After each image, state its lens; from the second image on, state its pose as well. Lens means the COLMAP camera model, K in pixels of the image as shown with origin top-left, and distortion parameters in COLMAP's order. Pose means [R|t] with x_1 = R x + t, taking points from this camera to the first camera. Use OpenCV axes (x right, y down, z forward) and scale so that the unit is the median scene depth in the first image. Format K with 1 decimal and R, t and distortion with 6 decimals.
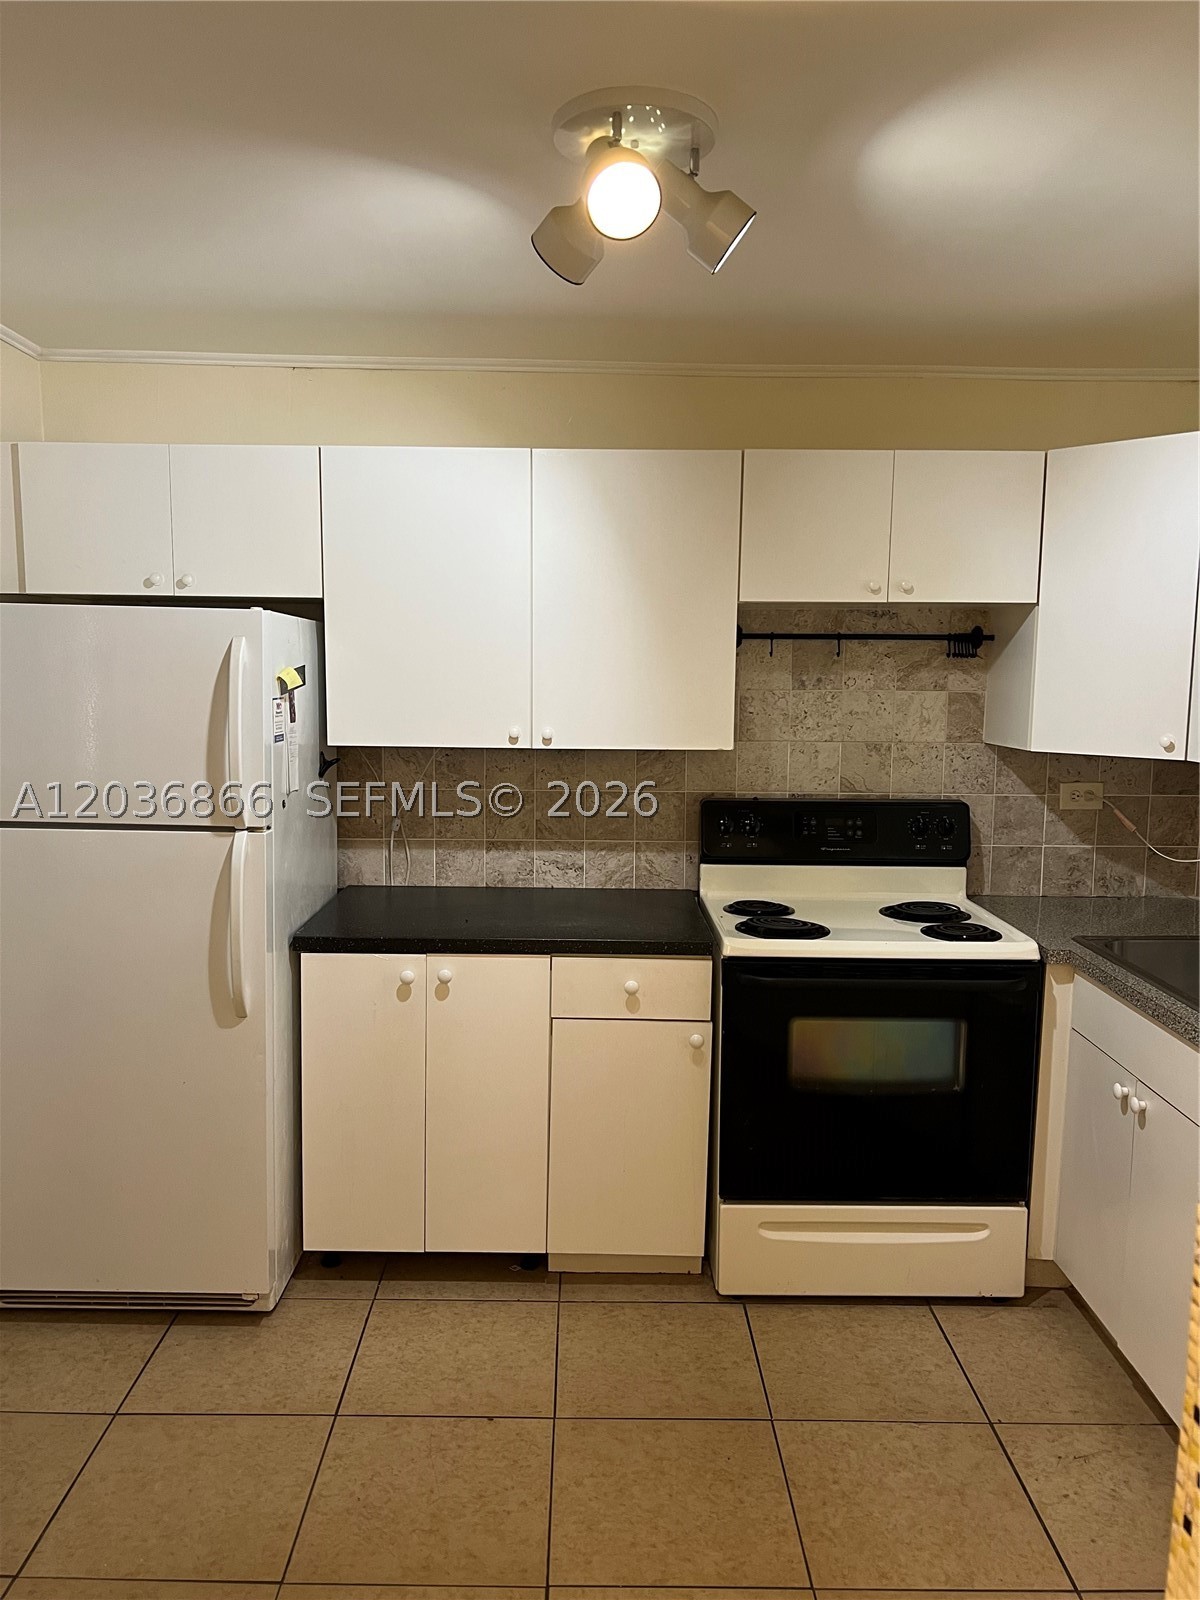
lens RADIAL K [[1213.1, 0, 578.8], [0, 1213.1, 812.0], [0, 0, 1]] dist [0.072161, -0.082555]
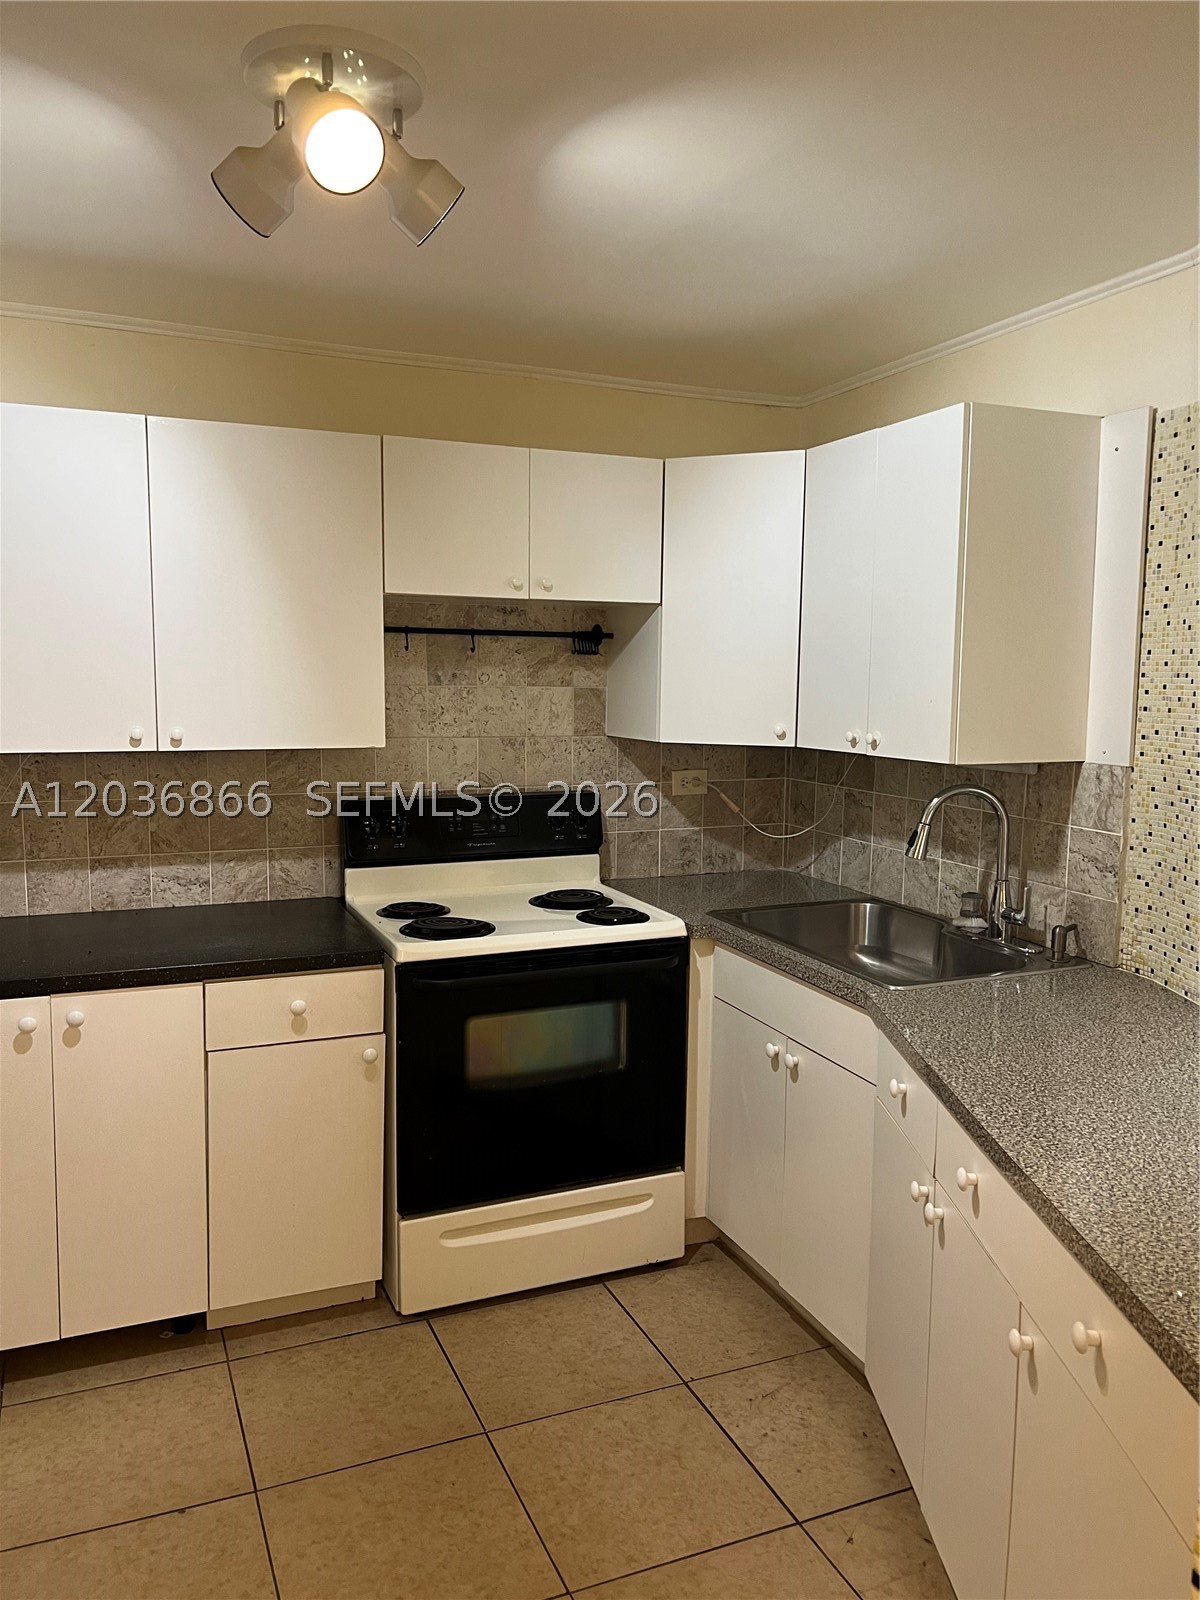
lens RADIAL K [[1213.1, 0, 591.3], [0, 1213.1, 805.8], [0, 0, 1]] dist [0.072161, -0.082555]
pose [[0.919183, -0.045692, 0.391171, -0.106743], [0.046821, 0.998881, 0.006658, -0.004144], [-0.391037, 0.012195, 0.920294, 0.054011]]
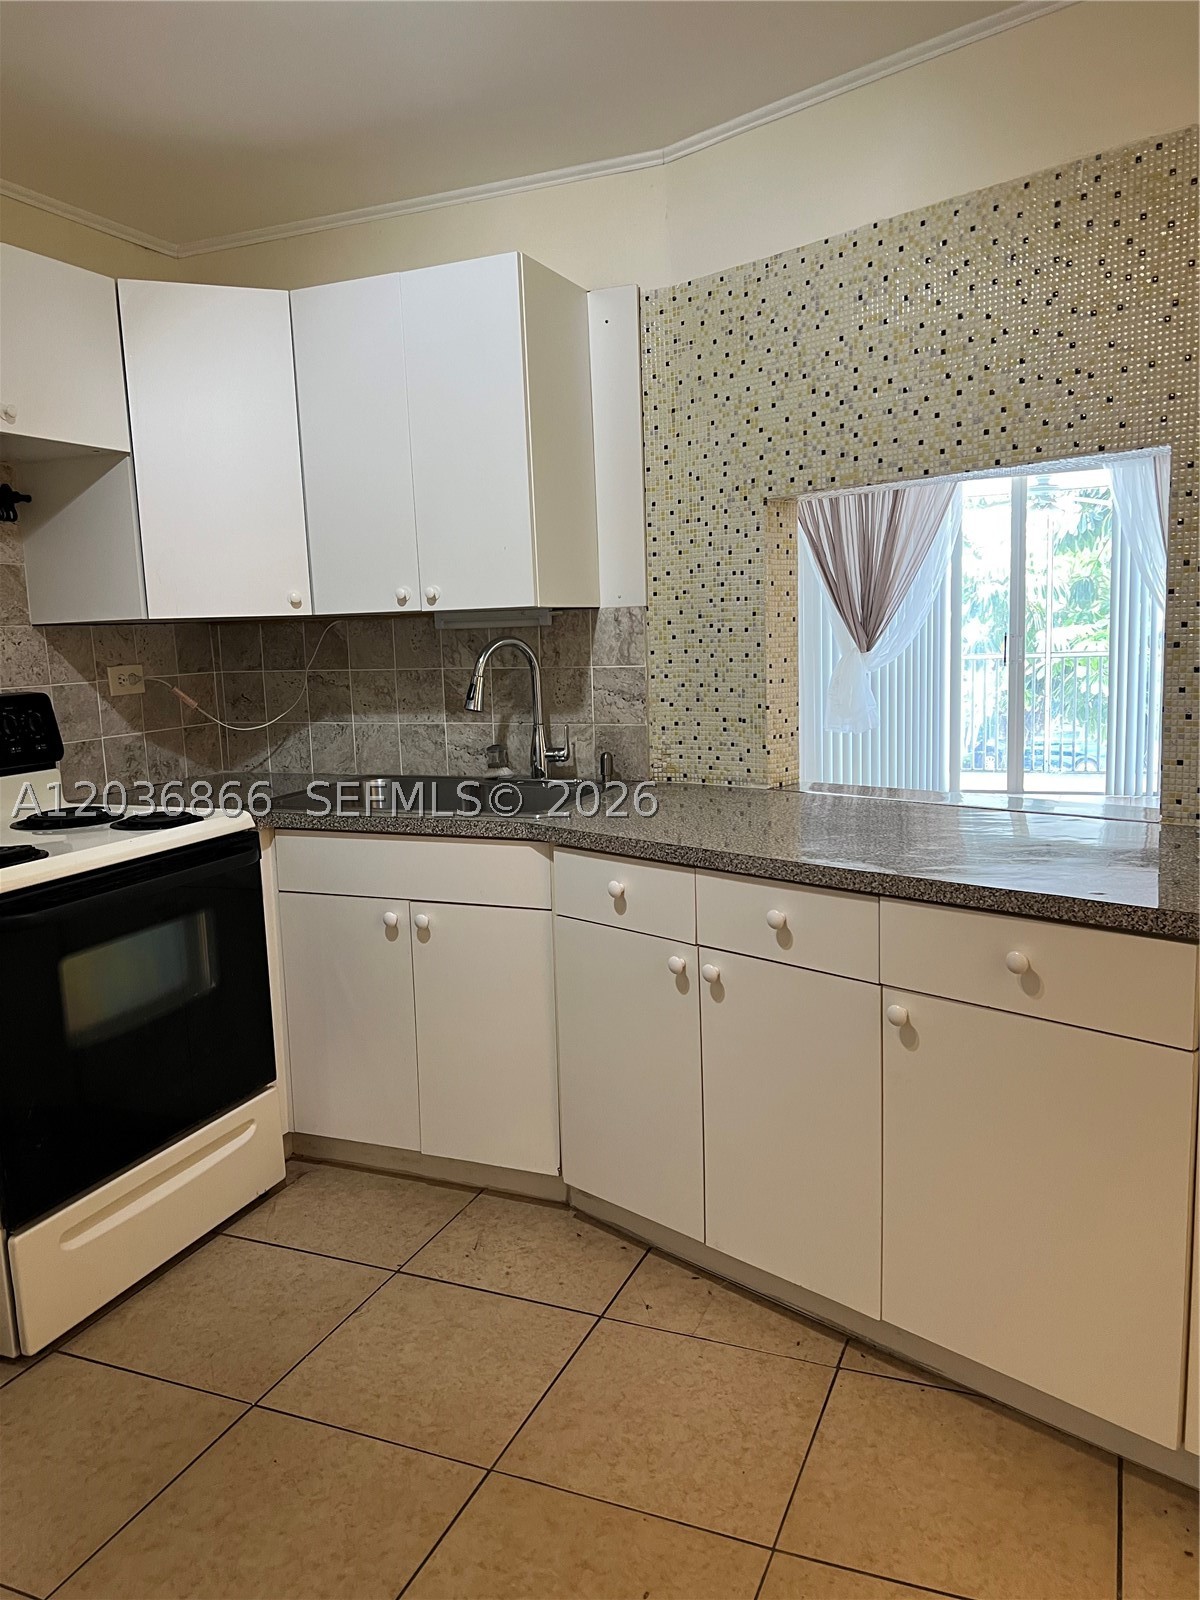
lens RADIAL K [[1213.1, 0, 594.9], [0, 1213.1, 816.1], [0, 0, 1]] dist [0.072161, -0.082555]
pose [[0.381599, -0.164658, 0.909544, -0.374245], [0.150281, 0.981965, 0.114718, 0.041531], [-0.912029, 0.092911, 0.399462, 0.365151]]
